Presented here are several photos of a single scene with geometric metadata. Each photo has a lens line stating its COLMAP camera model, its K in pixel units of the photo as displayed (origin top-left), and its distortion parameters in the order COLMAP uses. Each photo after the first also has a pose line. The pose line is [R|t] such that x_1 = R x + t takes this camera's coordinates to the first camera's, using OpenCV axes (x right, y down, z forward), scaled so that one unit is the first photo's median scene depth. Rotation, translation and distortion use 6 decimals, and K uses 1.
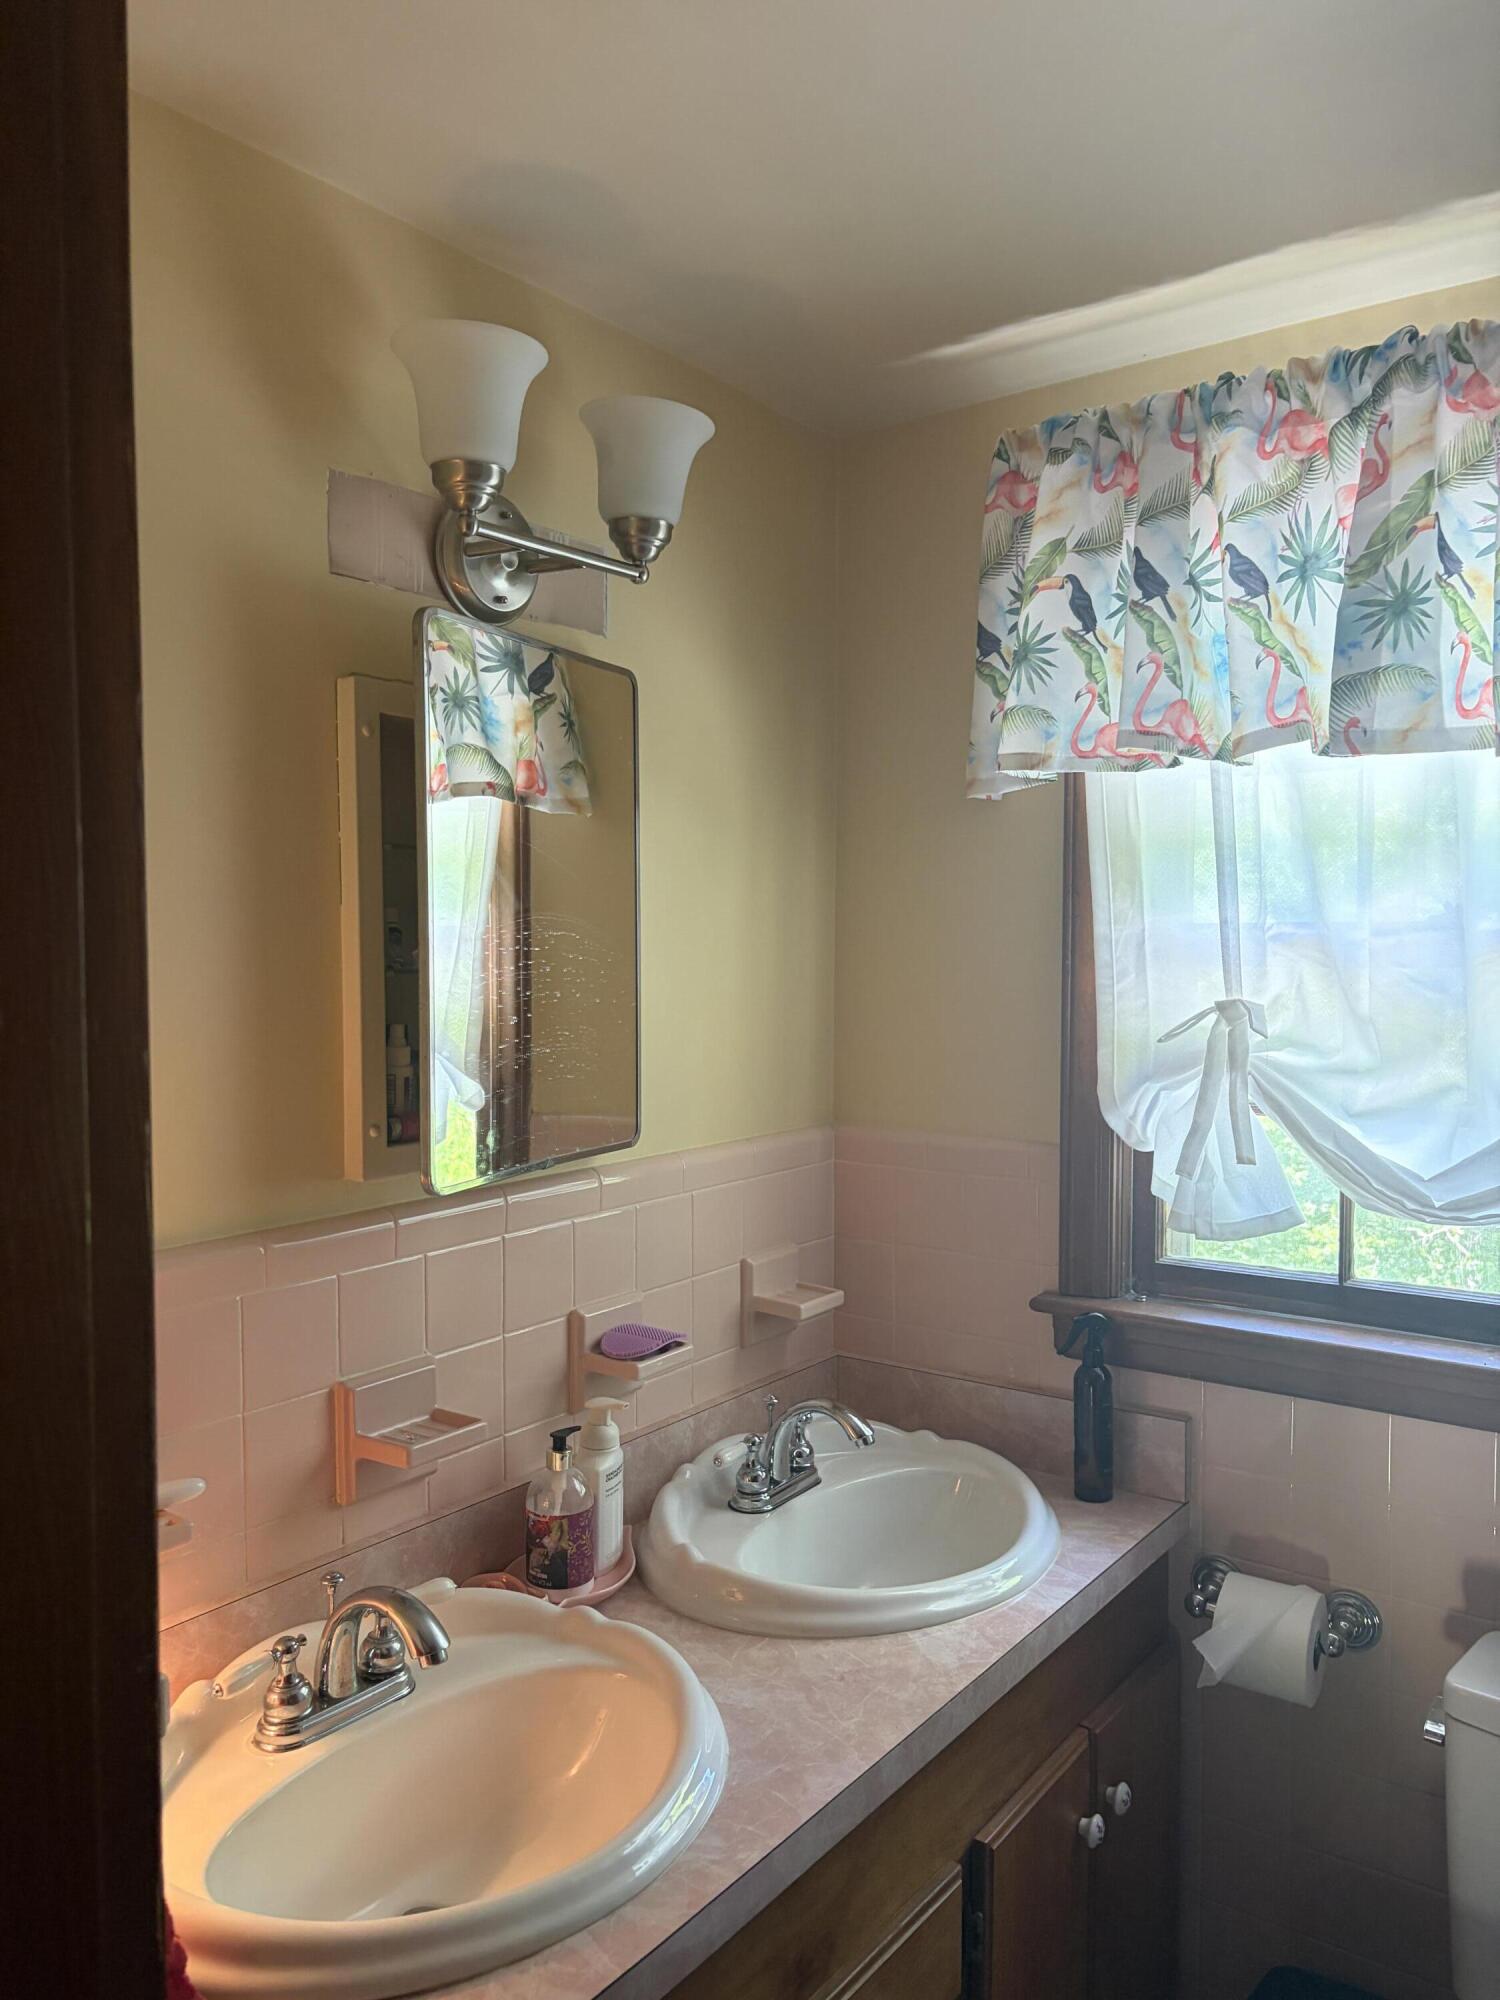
lens RADIAL K [[1515.1, 0, 750.0], [0, 1515.1, 1000.0], [0, 0, 1]] dist [0.024654, -0.008946]
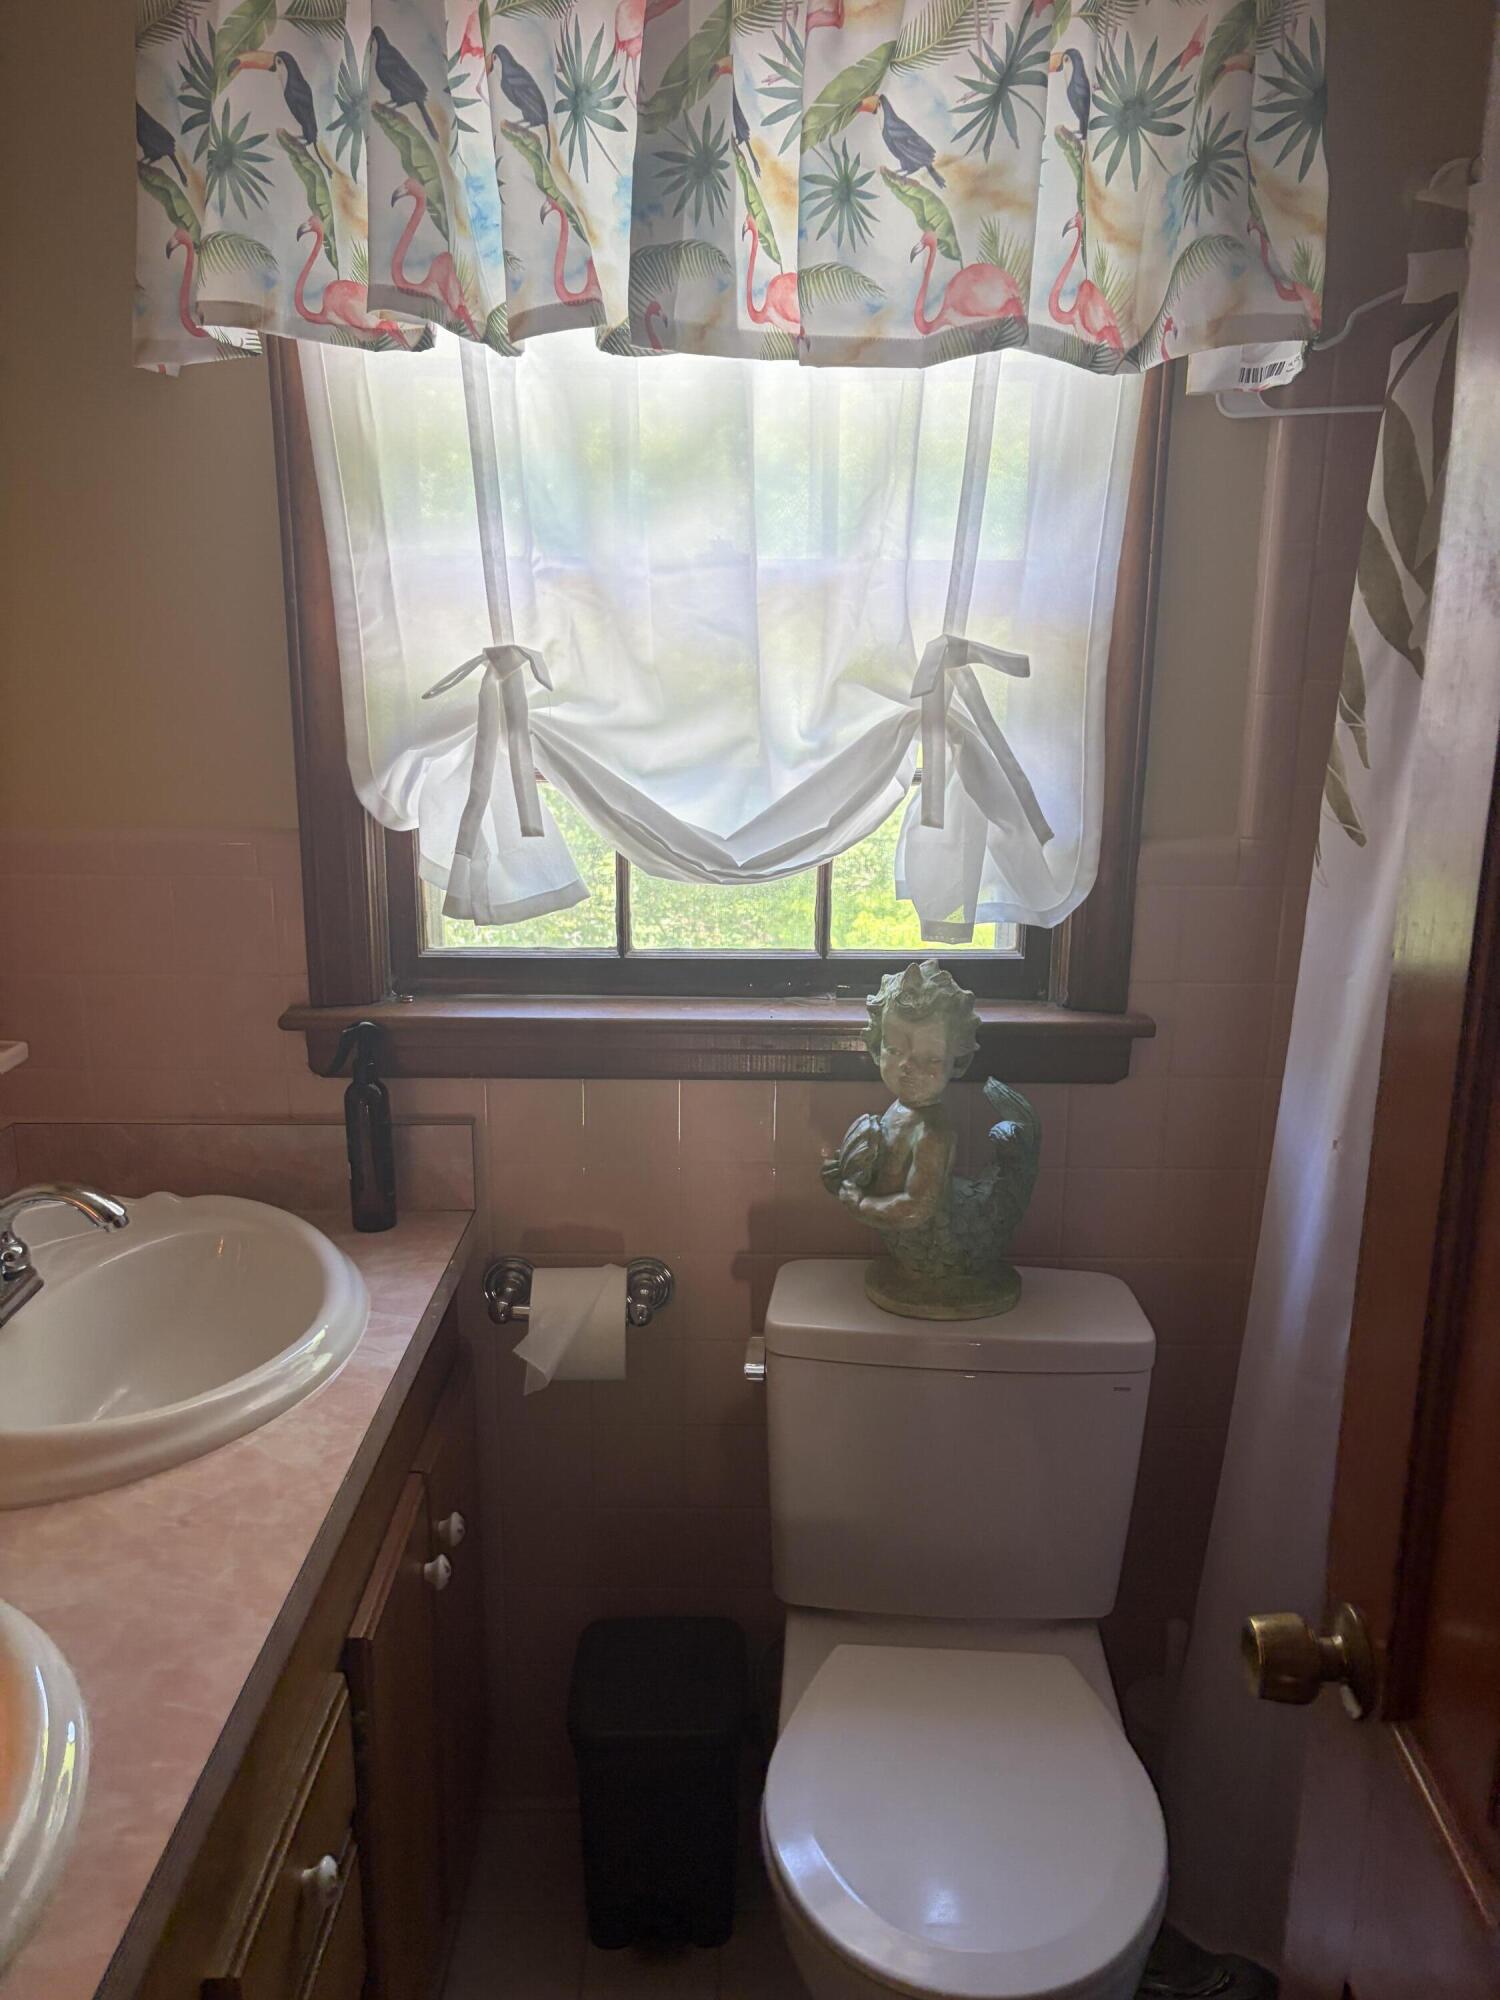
lens RADIAL K [[1516.9, 0, 752.2], [0, 1516.9, 1011.1], [0, 0, 1]] dist [0.046283, -0.056122]
pose [[0.804539, -0.133259, 0.578756, -0.098880], [0.010134, 0.977440, 0.210969, 0.021423], [-0.593813, -0.163868, 0.787739, 0.201816]]
